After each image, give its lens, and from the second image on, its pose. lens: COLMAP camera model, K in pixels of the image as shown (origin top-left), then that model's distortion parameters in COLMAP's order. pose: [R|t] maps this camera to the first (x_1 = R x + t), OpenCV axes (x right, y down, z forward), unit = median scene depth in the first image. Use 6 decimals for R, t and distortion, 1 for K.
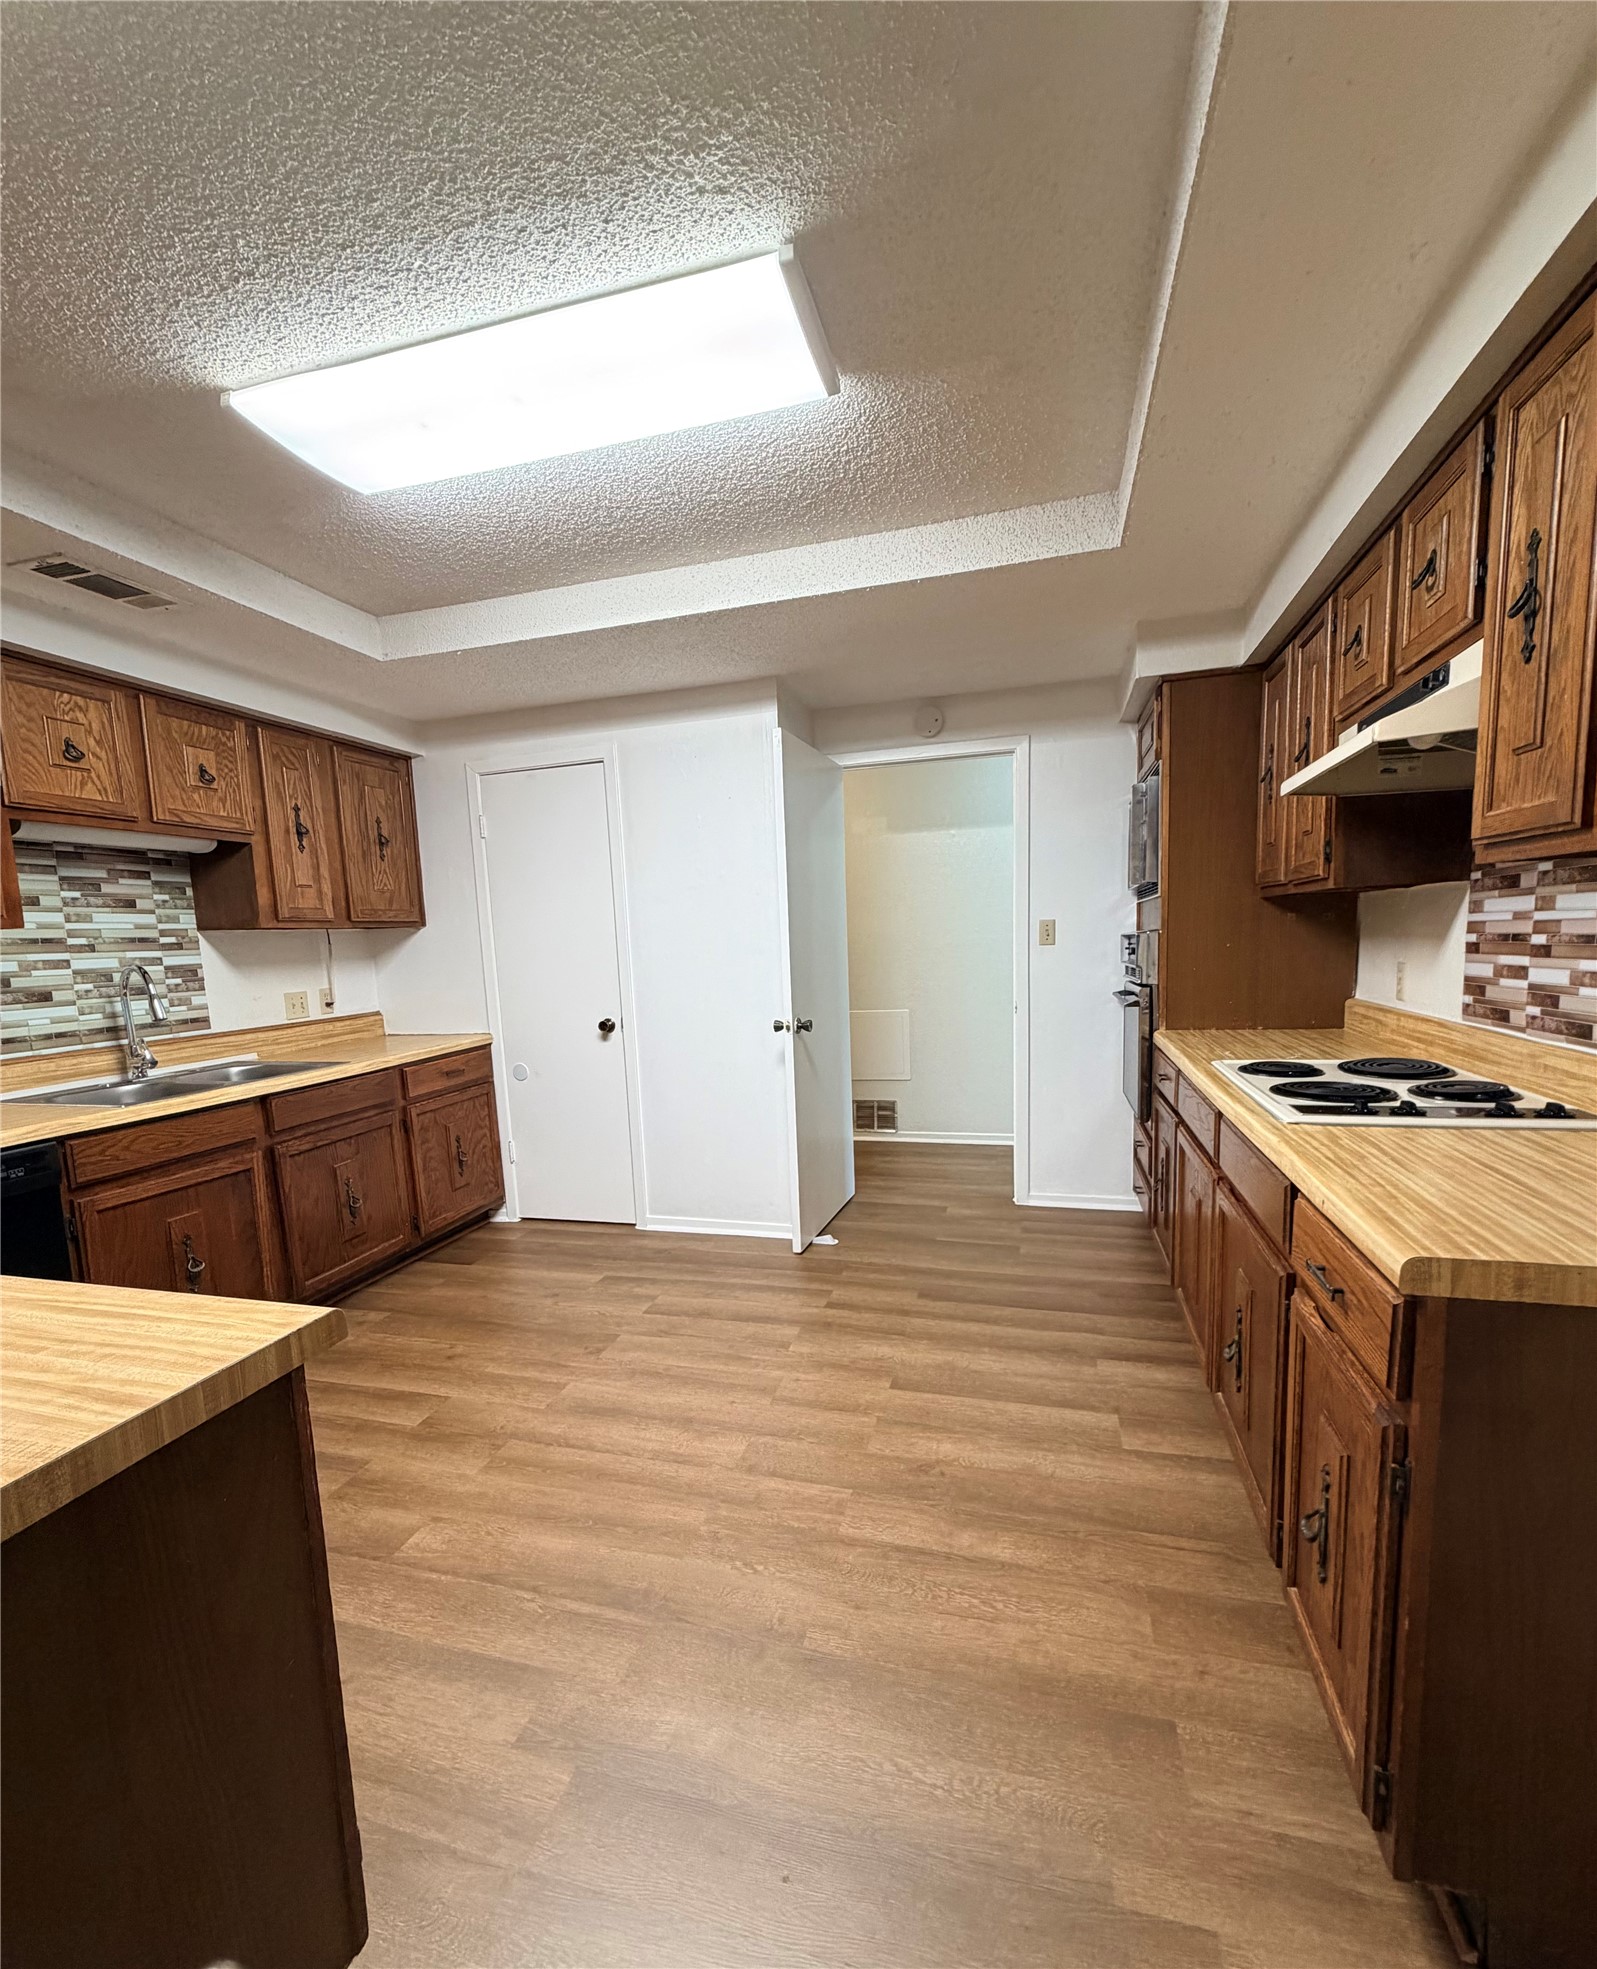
lens RADIAL K [[848.5, 0, 800.5], [0, 848.5, 1049.5], [0, 0, 1]] dist [0.000992, 0.000338]
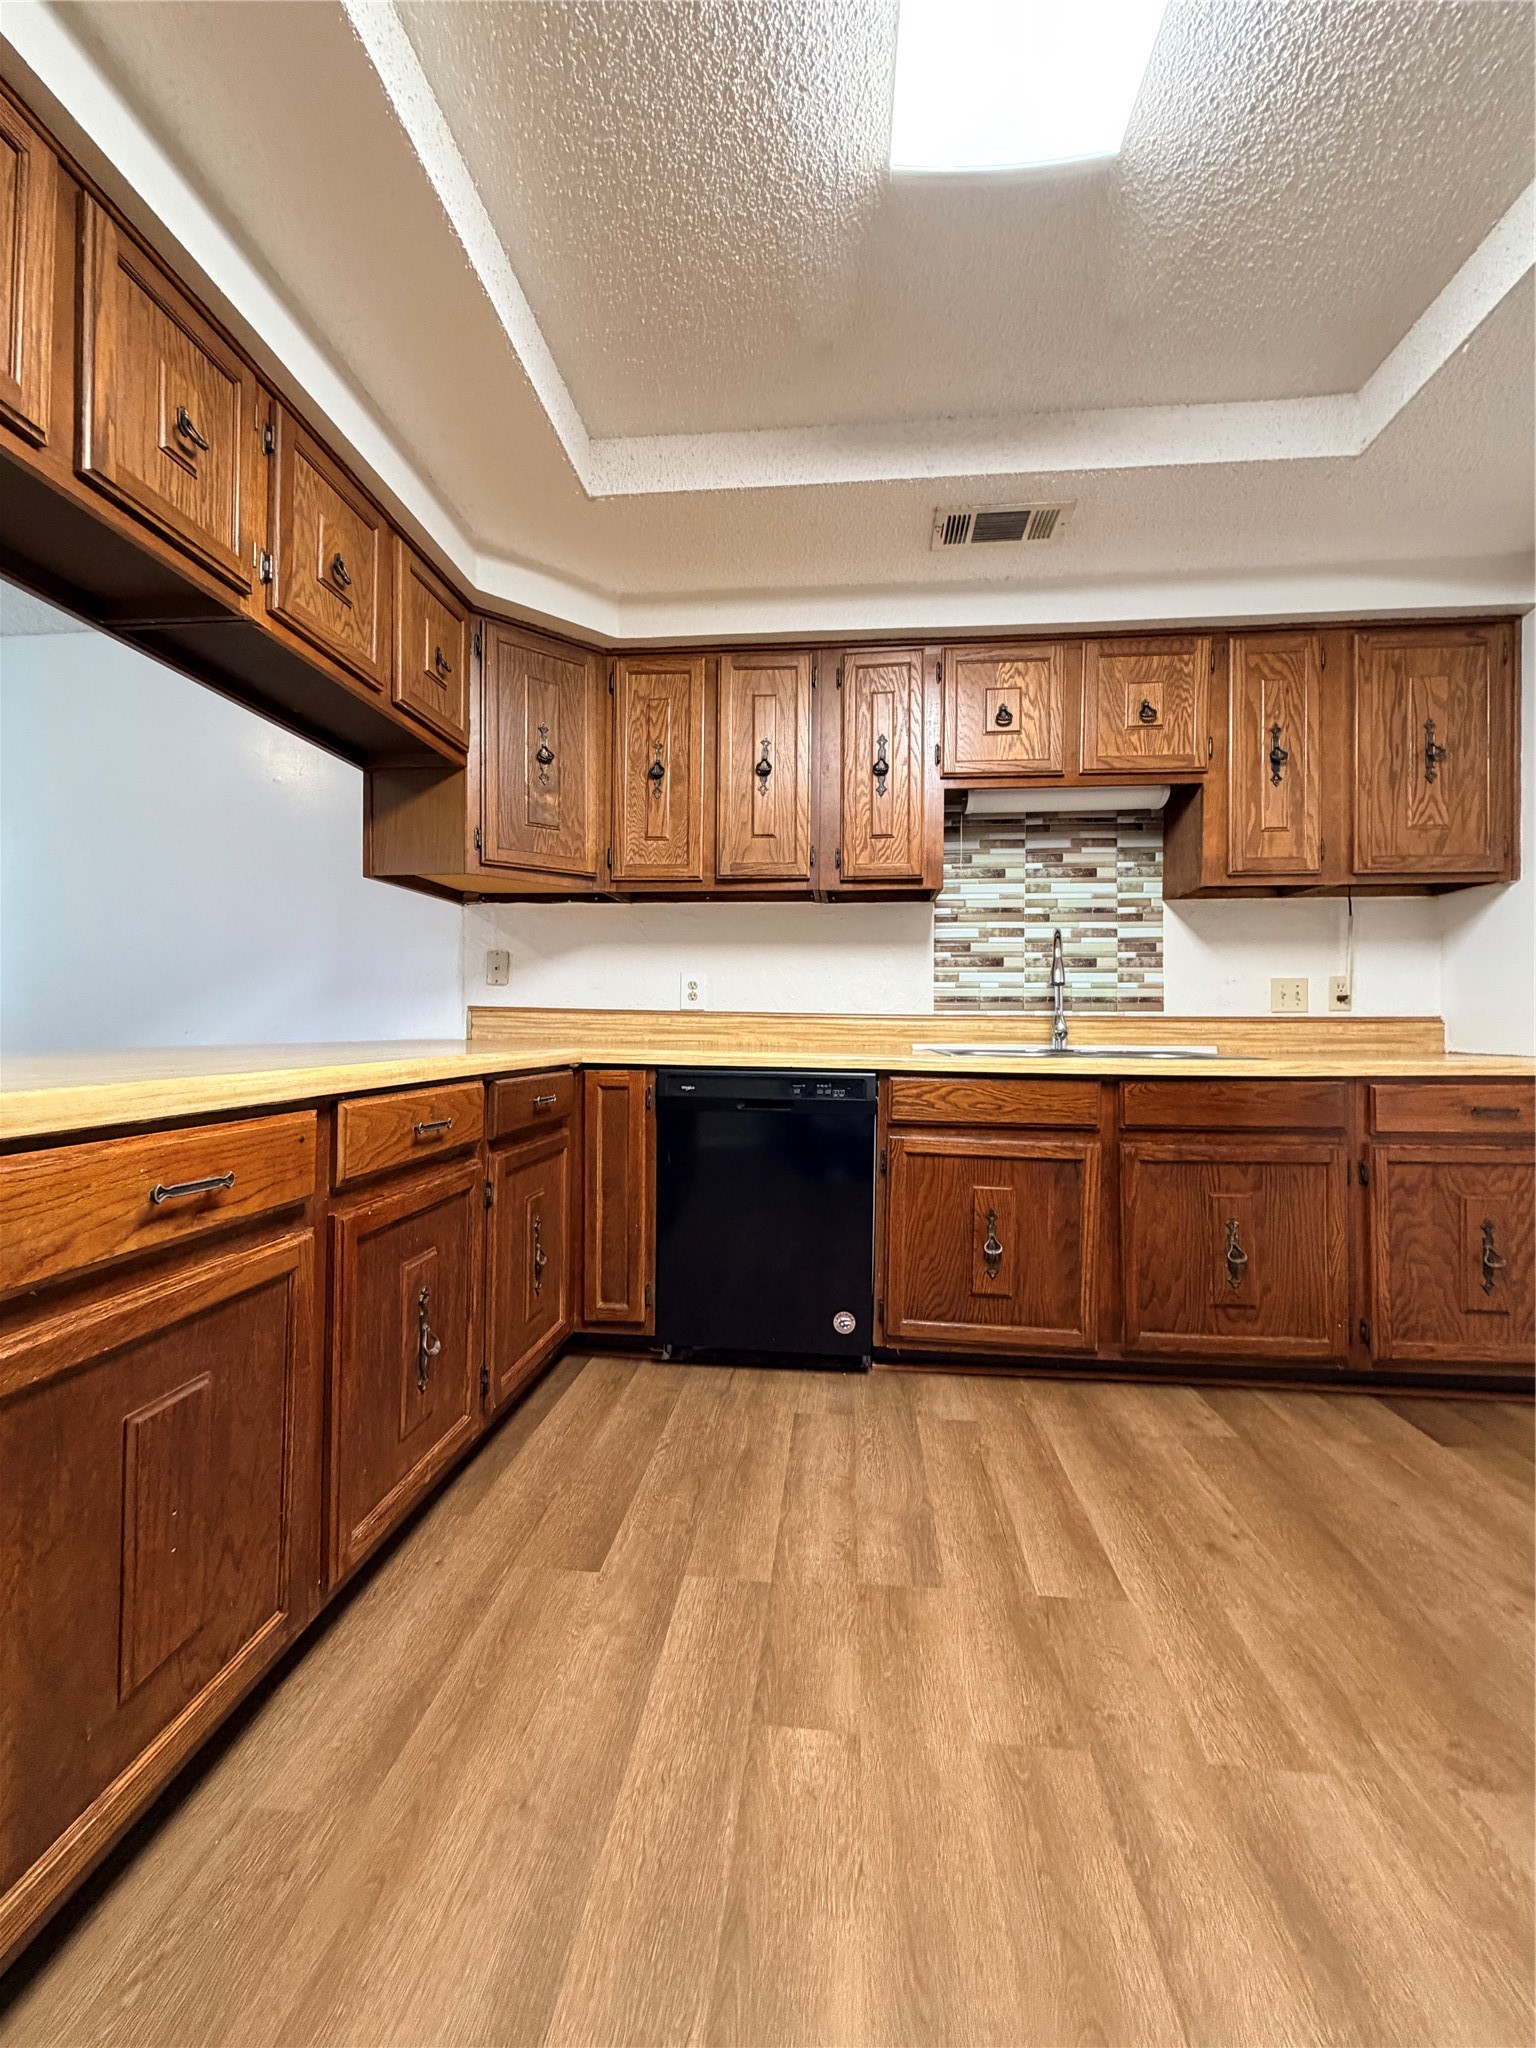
lens RADIAL K [[816.8, 0, 769.1], [0, 816.8, 1019.3], [0, 0, 1]] dist [-0.000283, -0.000111]
pose [[0.175965, 0.033134, -0.983839, 0.072877], [-0.143824, 0.989574, 0.007604, 0.042575], [0.973833, 0.140161, 0.178896, 0.546012]]
